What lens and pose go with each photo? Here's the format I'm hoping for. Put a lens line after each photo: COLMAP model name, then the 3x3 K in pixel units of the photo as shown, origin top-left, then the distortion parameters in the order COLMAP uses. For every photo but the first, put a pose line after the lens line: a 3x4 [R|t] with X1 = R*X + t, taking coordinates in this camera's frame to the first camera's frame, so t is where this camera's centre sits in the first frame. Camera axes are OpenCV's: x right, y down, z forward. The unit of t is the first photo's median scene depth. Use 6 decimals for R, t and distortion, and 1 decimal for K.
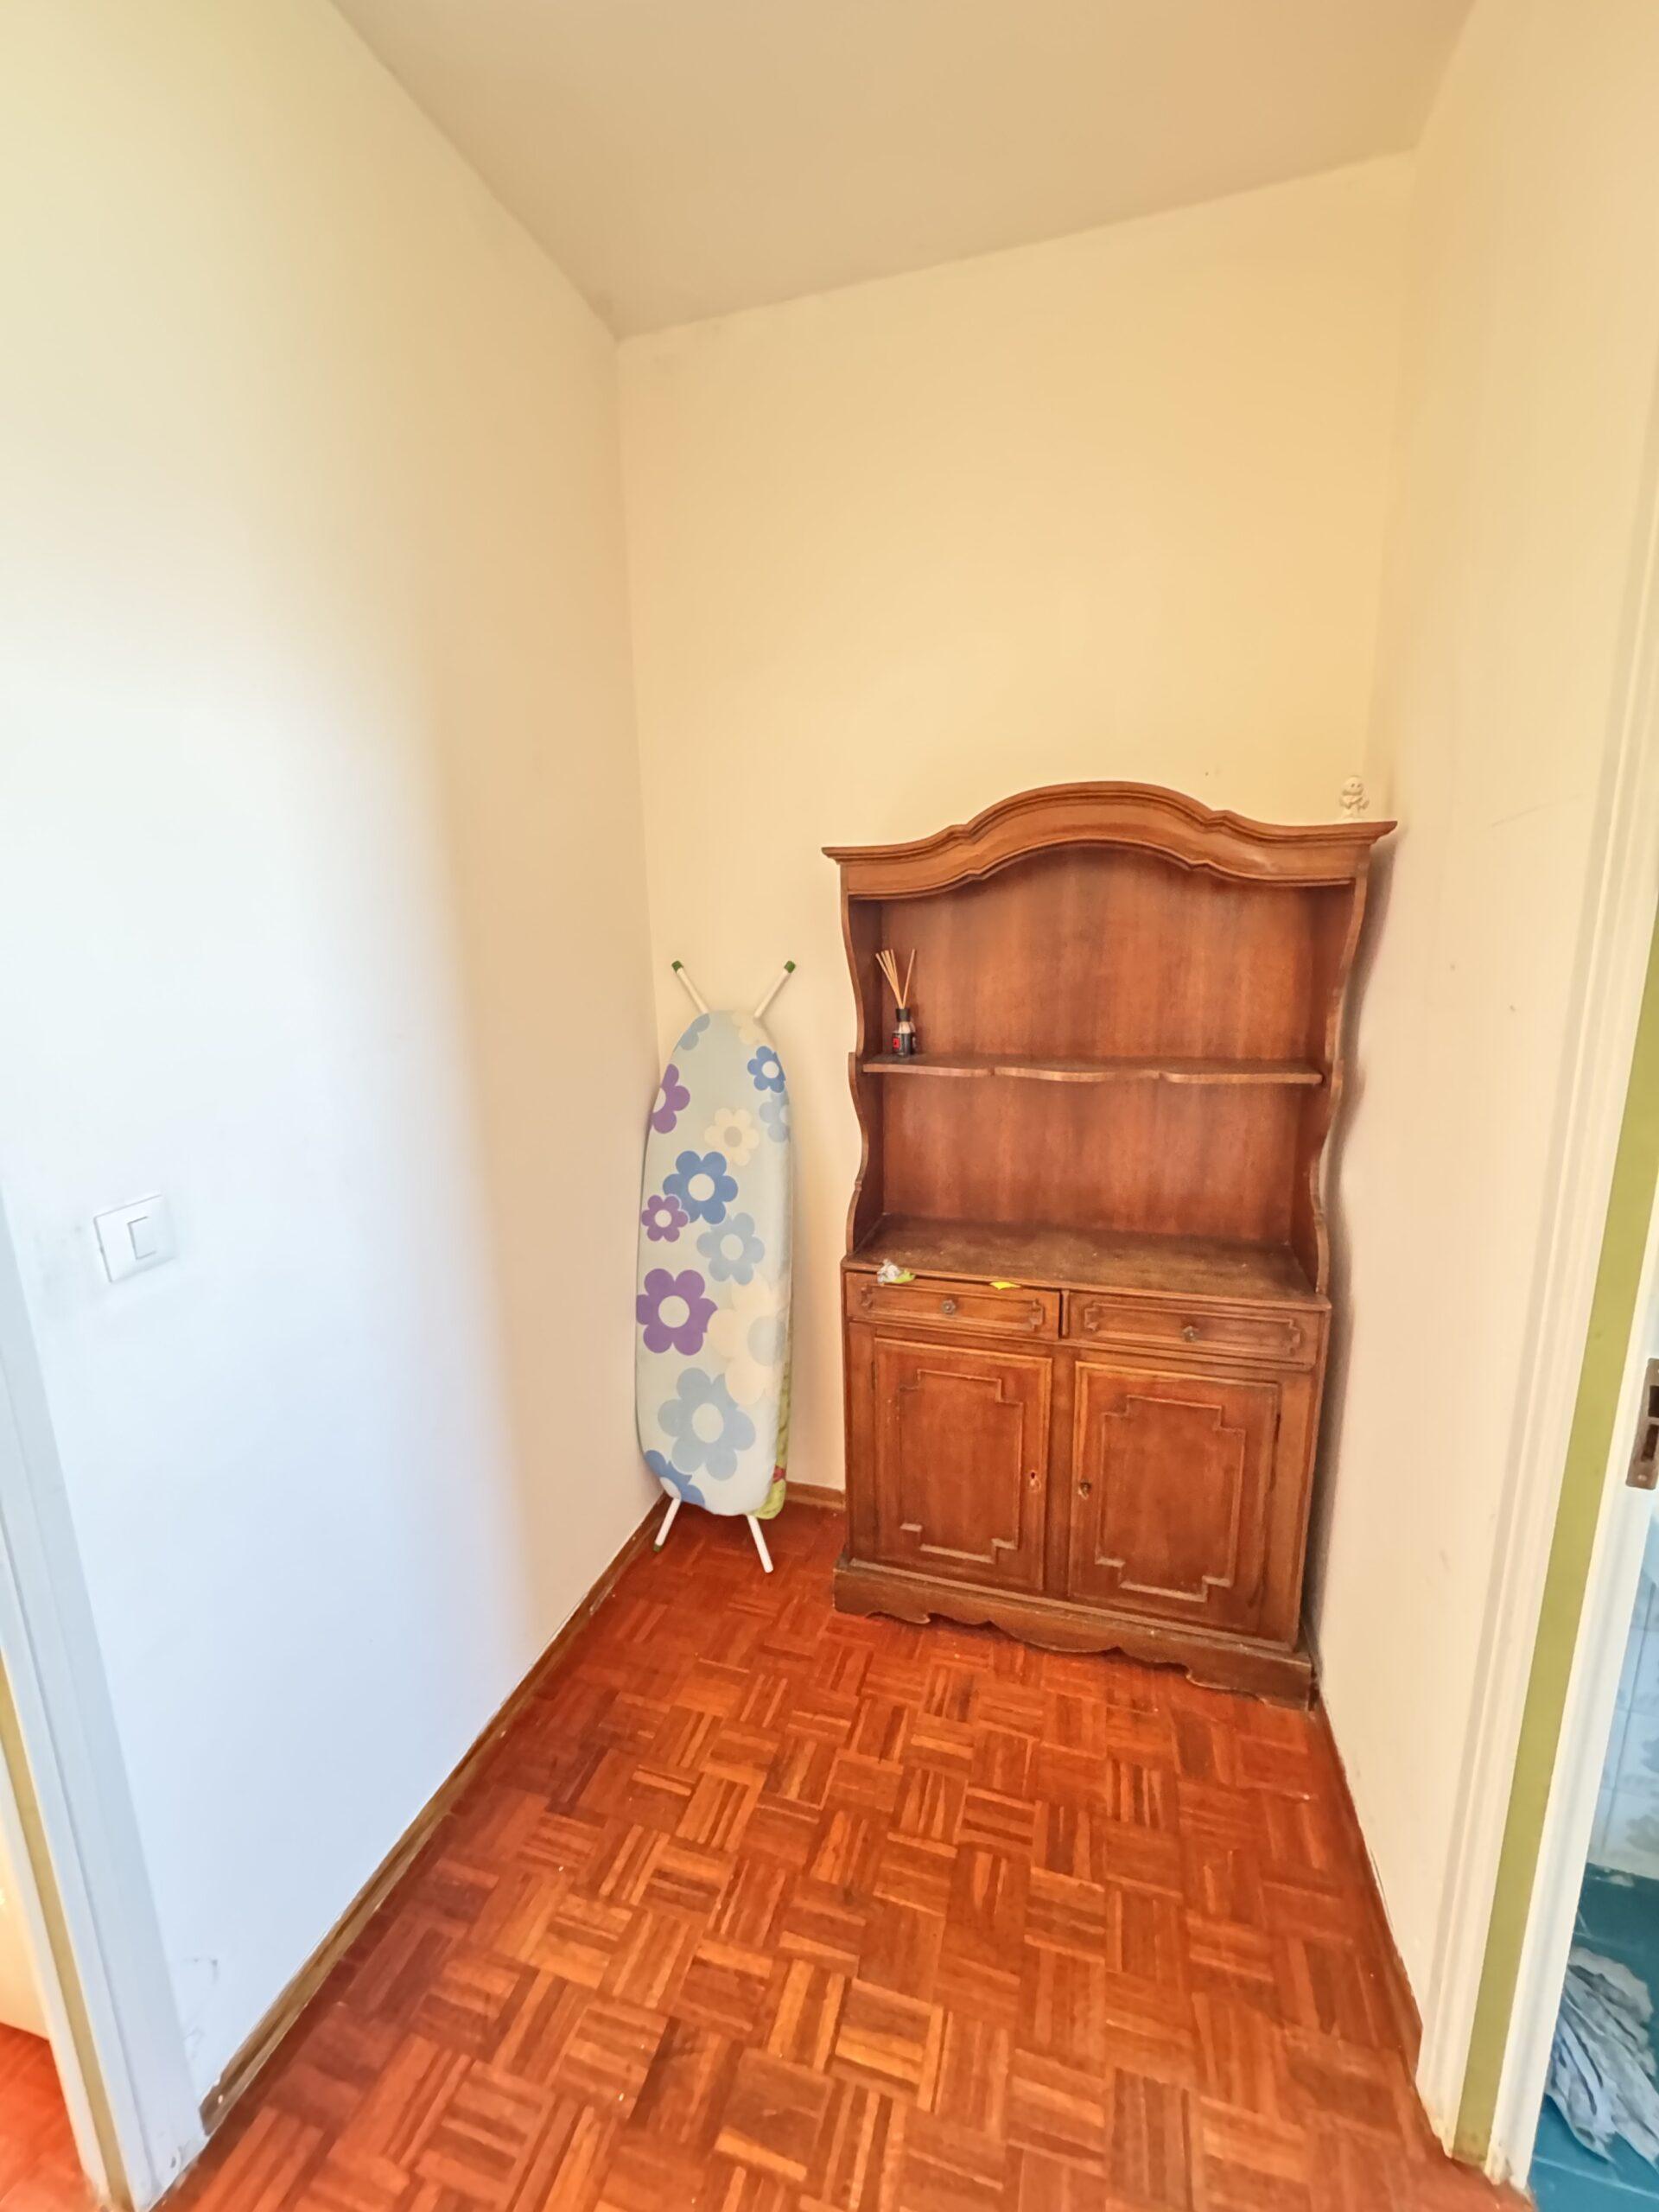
lens RADIAL K [[878.9, 0, 821.1], [0, 878.9, 1105.5], [0, 0, 1]] dist [-0.006692, 0.001244]
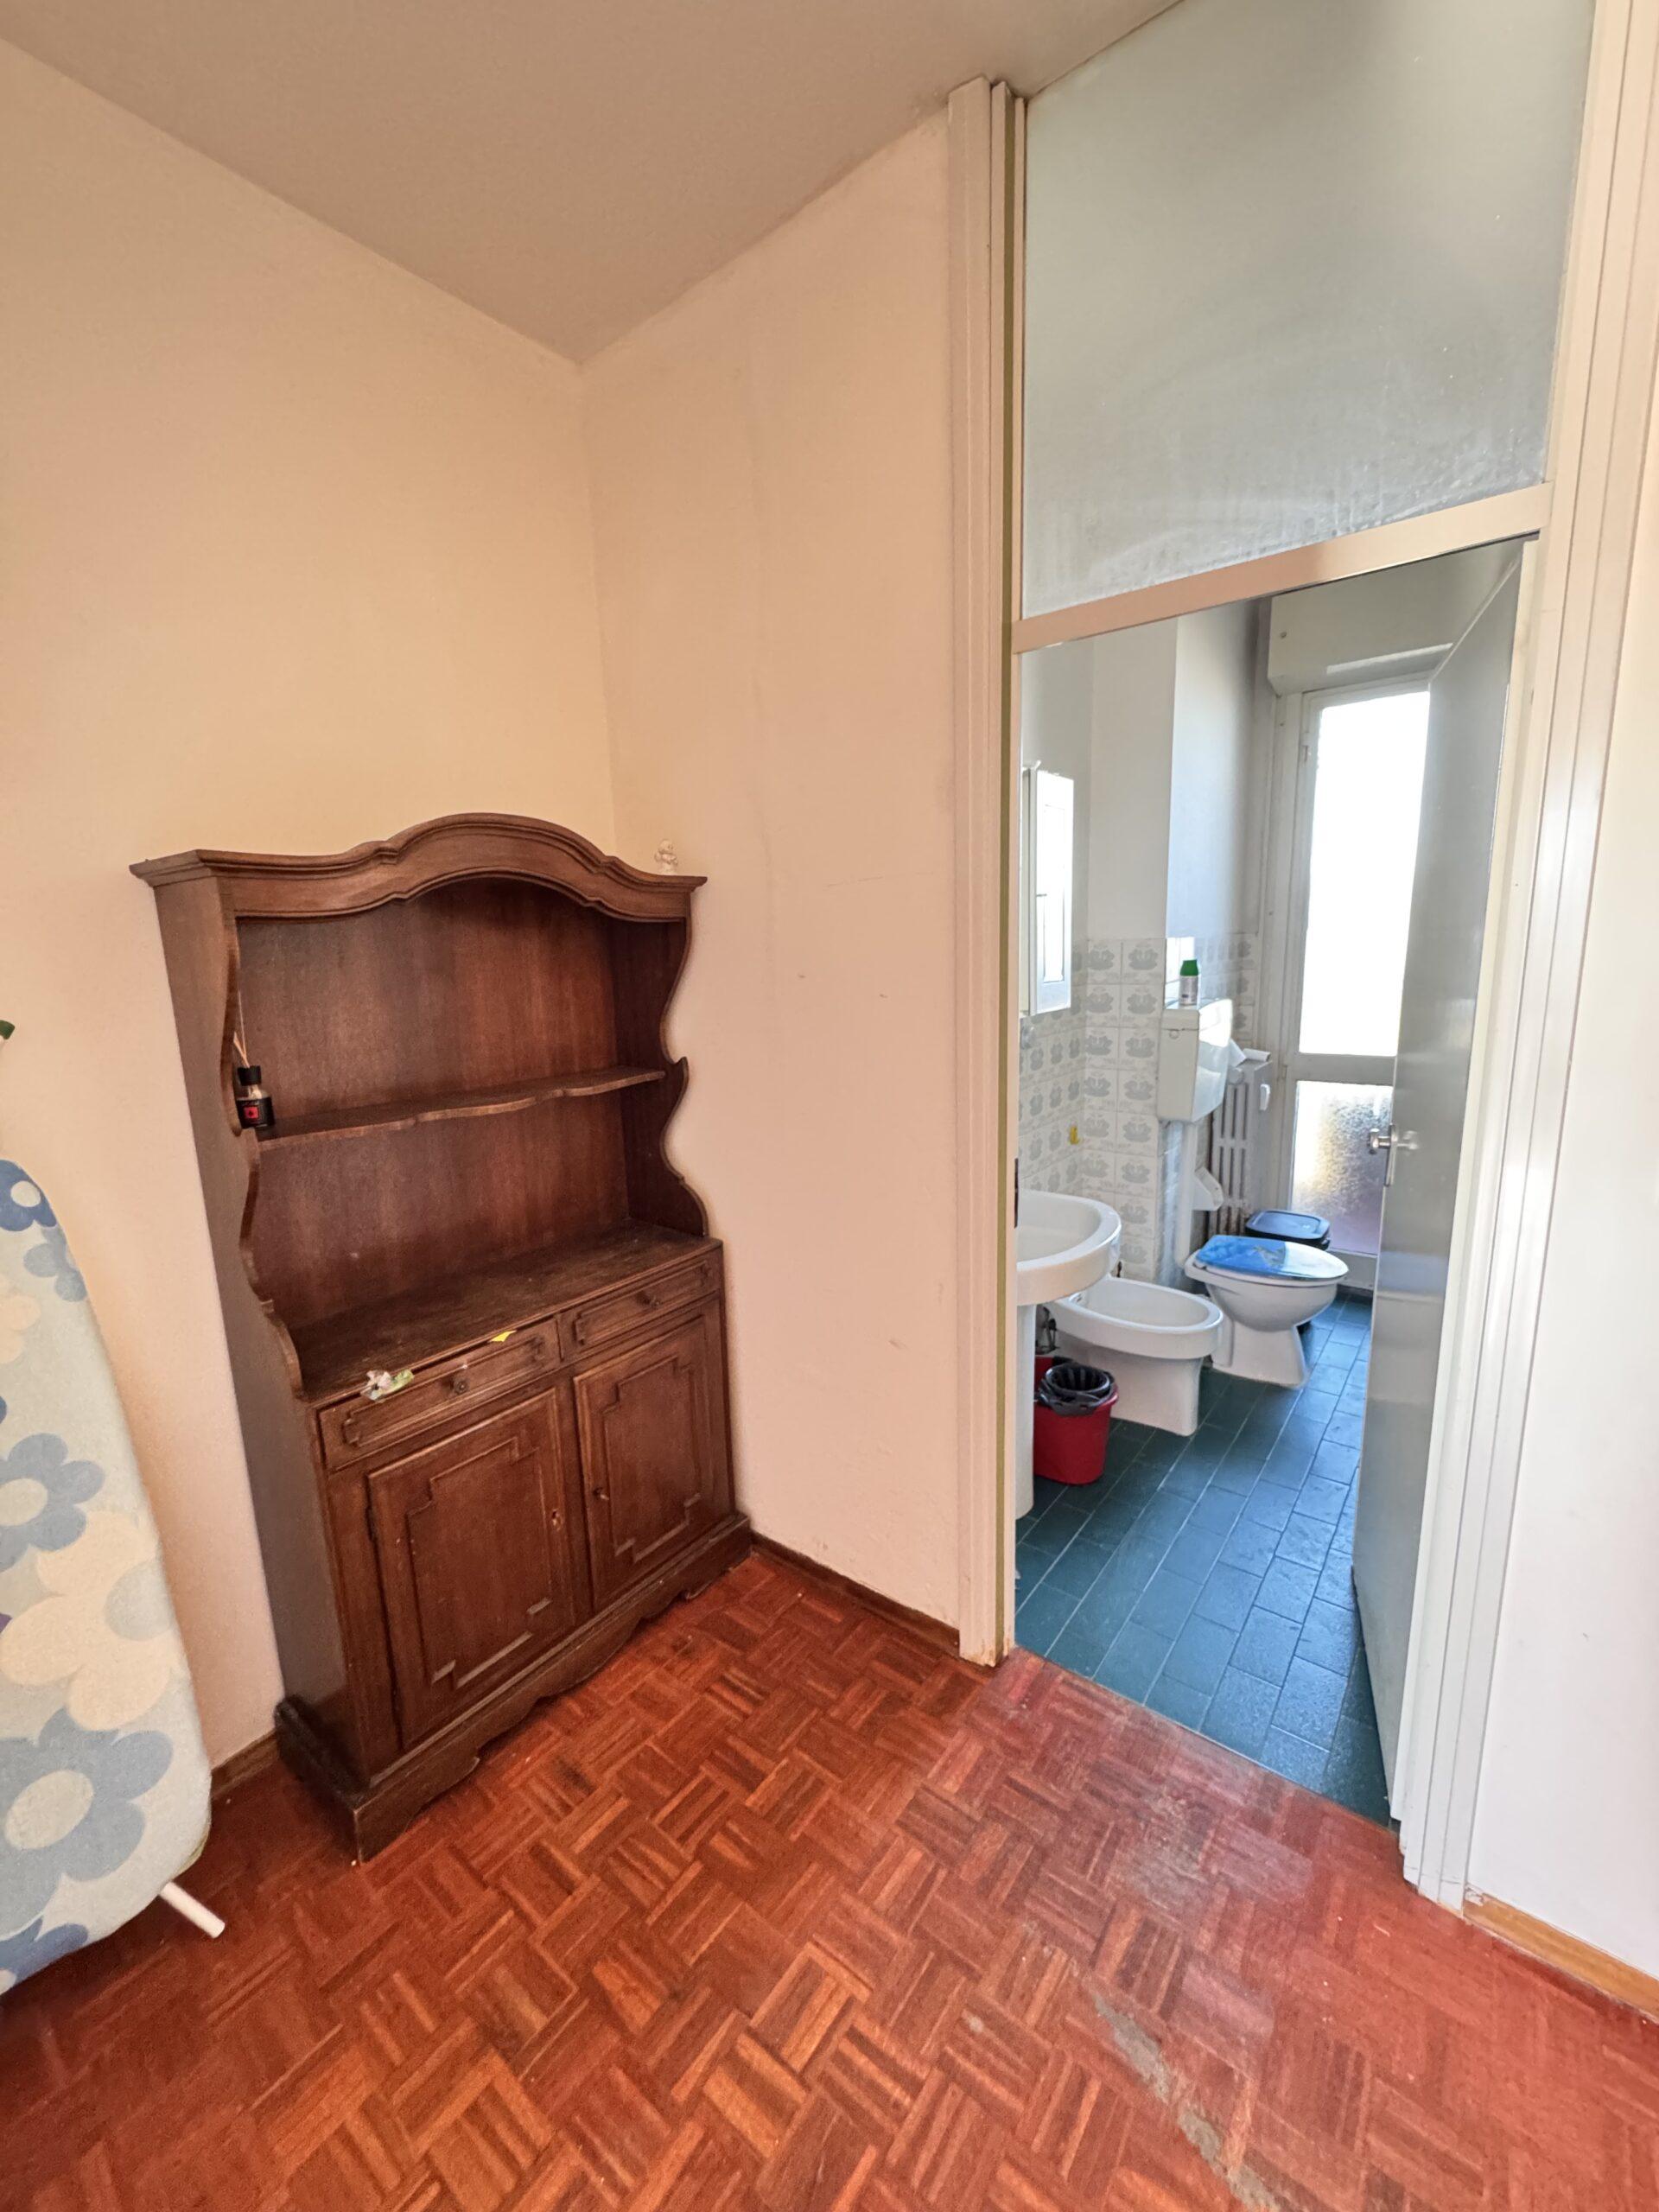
lens RADIAL K [[878.9, 0, 830.5], [0, 878.9, 1105.2], [0, 0, 1]] dist [-0.006692, 0.001244]
pose [[0.366202, -0.160467, 0.916595, -0.498537], [0.211100, 0.973663, 0.086119, -0.043796], [-0.906274, 0.161956, 0.390432, 0.285196]]
